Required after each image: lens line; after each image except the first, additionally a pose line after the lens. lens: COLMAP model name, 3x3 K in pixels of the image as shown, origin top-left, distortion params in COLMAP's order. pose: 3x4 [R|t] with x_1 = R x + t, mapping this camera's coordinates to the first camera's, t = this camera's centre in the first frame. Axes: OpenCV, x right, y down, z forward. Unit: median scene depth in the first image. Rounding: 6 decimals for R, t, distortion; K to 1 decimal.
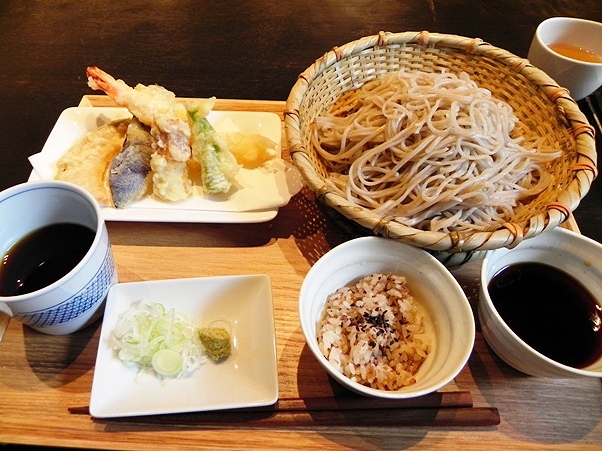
lens RADIAL K [[453.6, 0, 305.6], [0, 453.6, 223.7], [0, 0, 1]] dist [-0.028262, -0.004162]
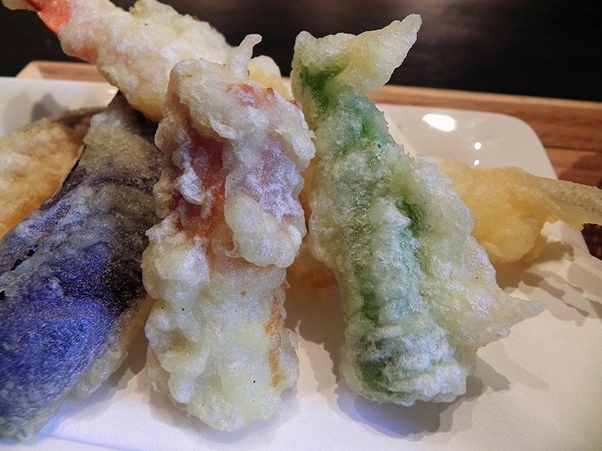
lens RADIAL K [[453.6, 0, 297.5], [0, 453.6, 226.5], [0, 0, 1]] dist [-0.028262, -0.004162]
pose [[0.994725, 0.063963, -0.080197, -0.241332], [-0.070185, 0.994533, -0.077317, -0.139370], [0.074813, 0.082538, 0.993776, 0.759609]]
